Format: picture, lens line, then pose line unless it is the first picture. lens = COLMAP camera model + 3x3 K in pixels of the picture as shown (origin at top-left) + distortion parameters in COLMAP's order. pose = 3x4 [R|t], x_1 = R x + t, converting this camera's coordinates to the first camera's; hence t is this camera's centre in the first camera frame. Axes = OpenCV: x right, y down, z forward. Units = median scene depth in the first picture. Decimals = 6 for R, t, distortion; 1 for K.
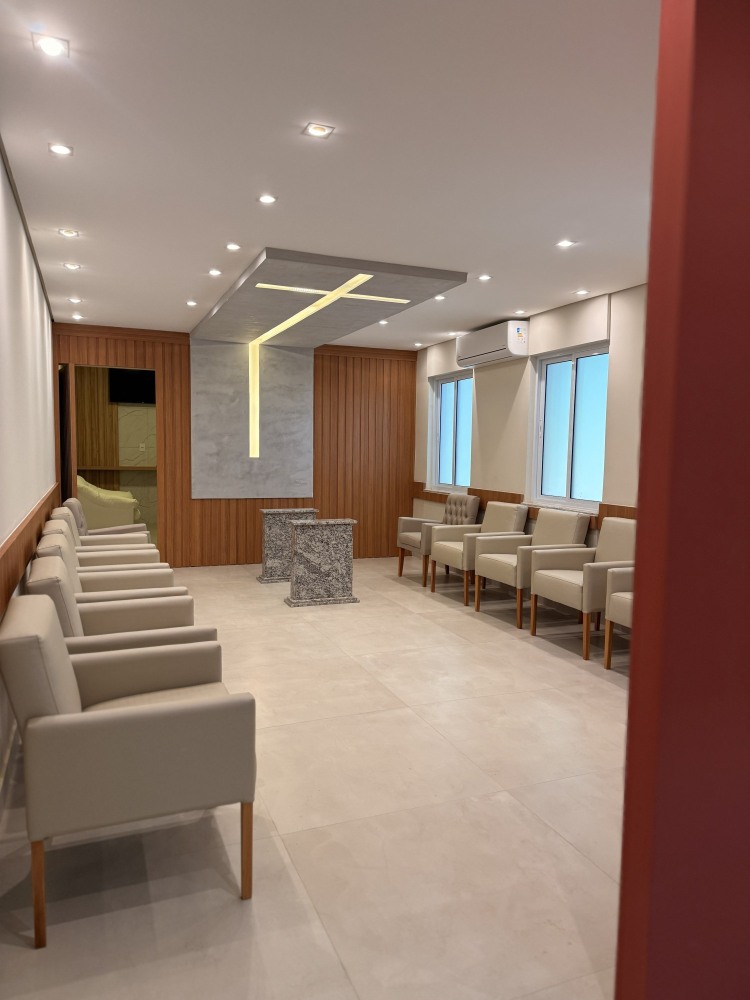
lens RADIAL K [[705.3, 0, 374.2], [0, 705.3, 496.0], [0, 0, 1]] dist [0.088331, -0.022033]
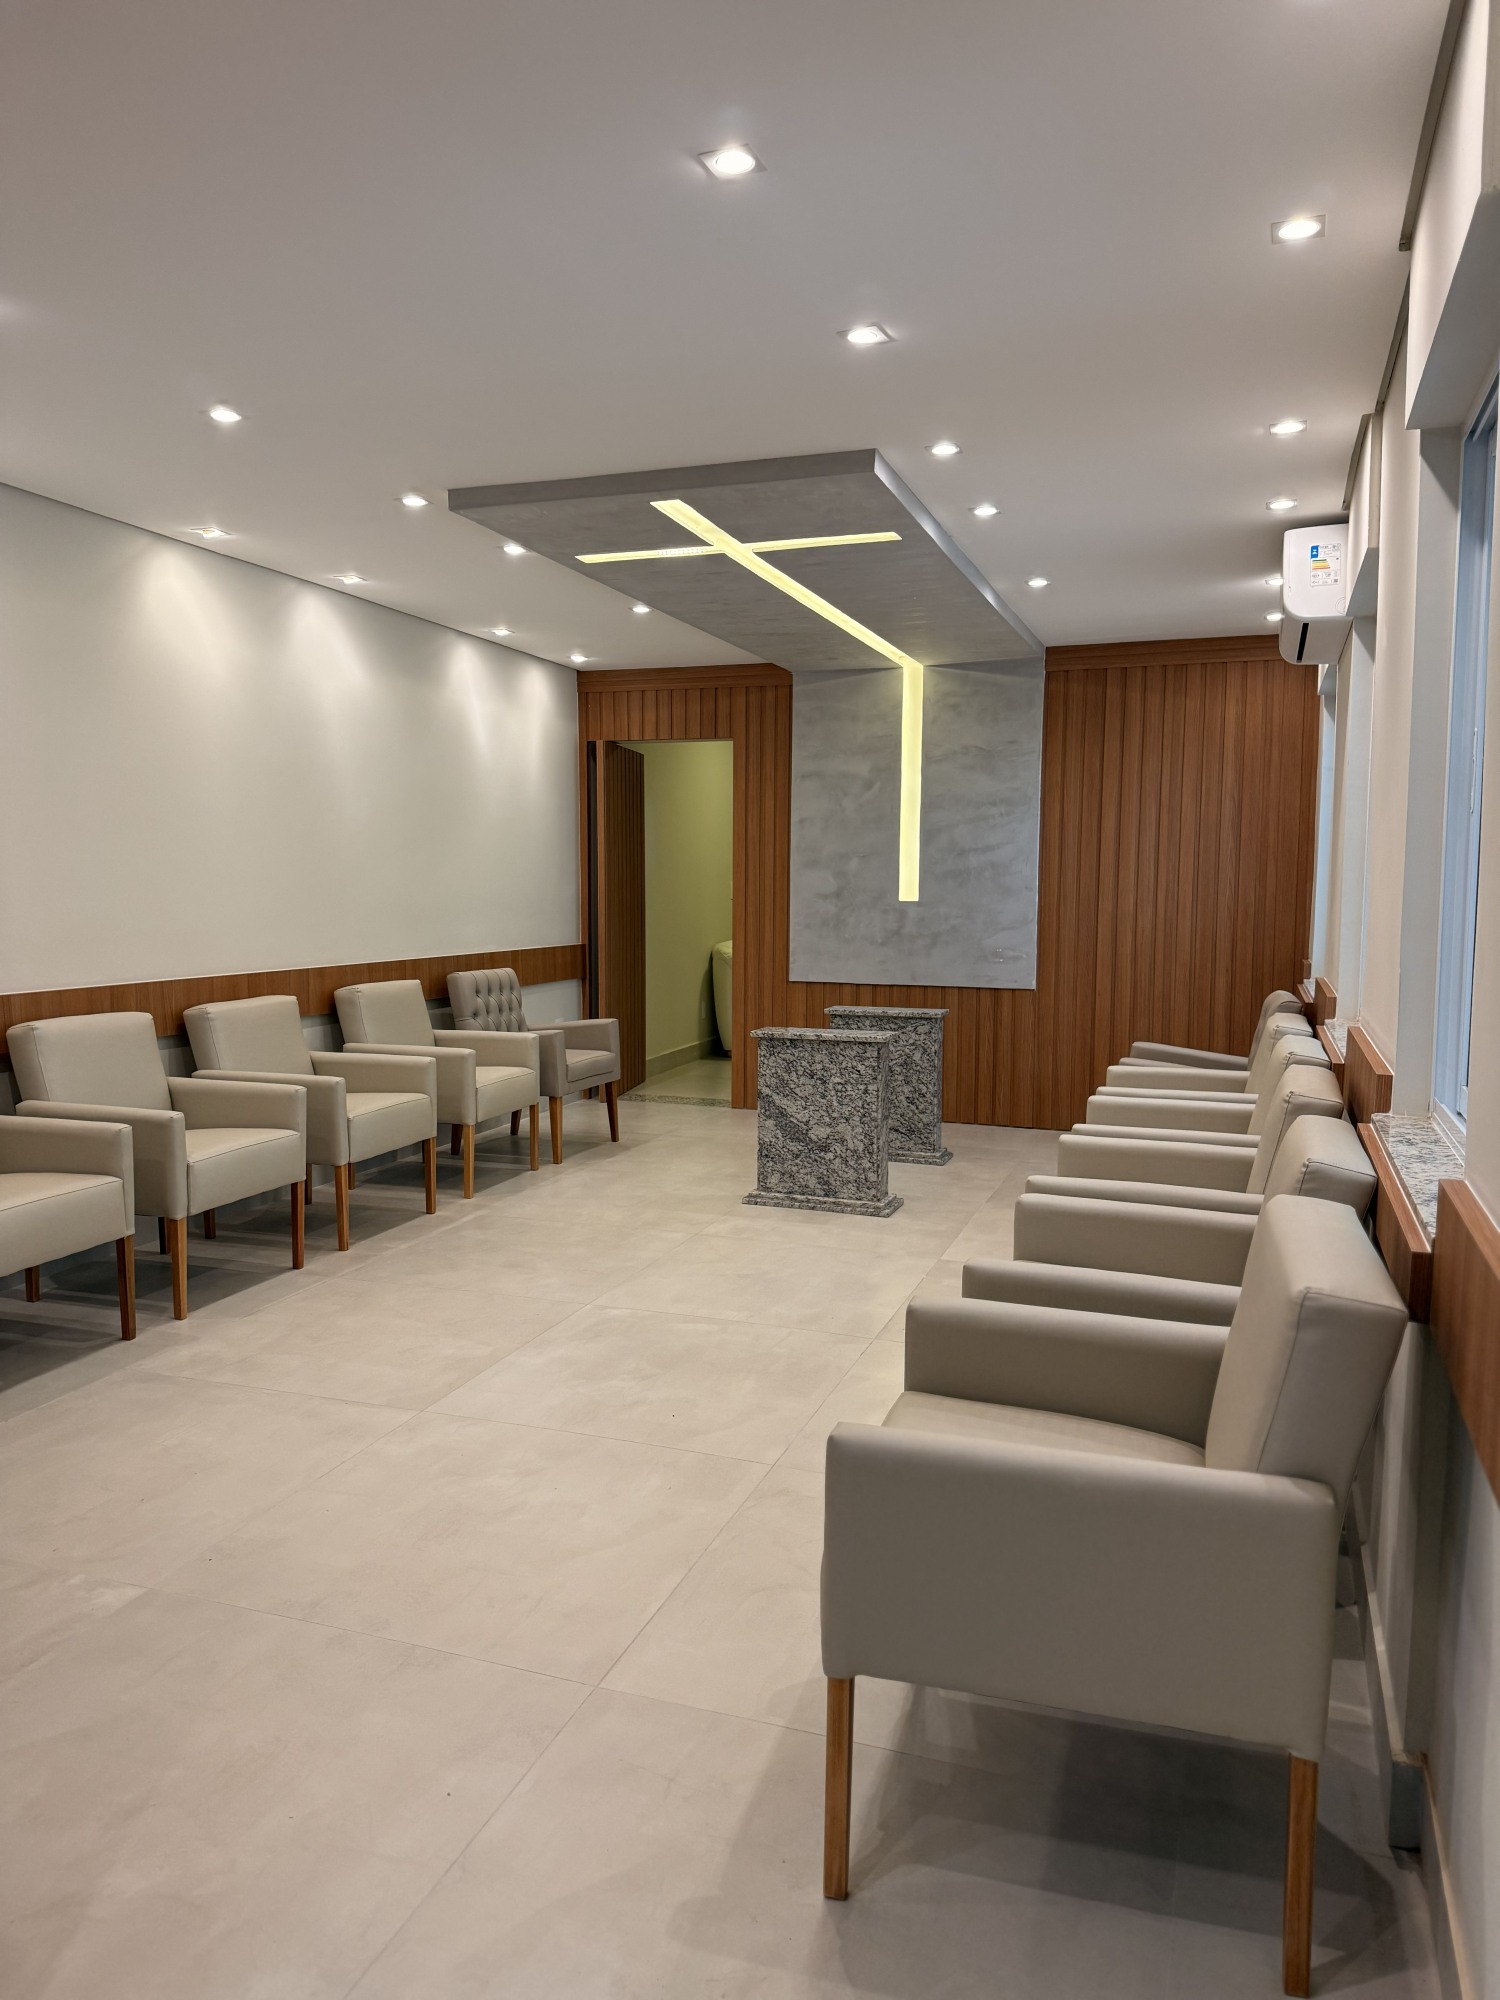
lens RADIAL K [[1410.5, 0, 747.1], [0, 1410.5, 993.5], [0, 0, 1]] dist [0.088331, -0.022033]
pose [[0.743503, 0.040776, -0.667489, 0.411977], [-0.038453, 0.999095, 0.018201, -0.004699], [0.667626, 0.012134, 0.744398, 0.210952]]
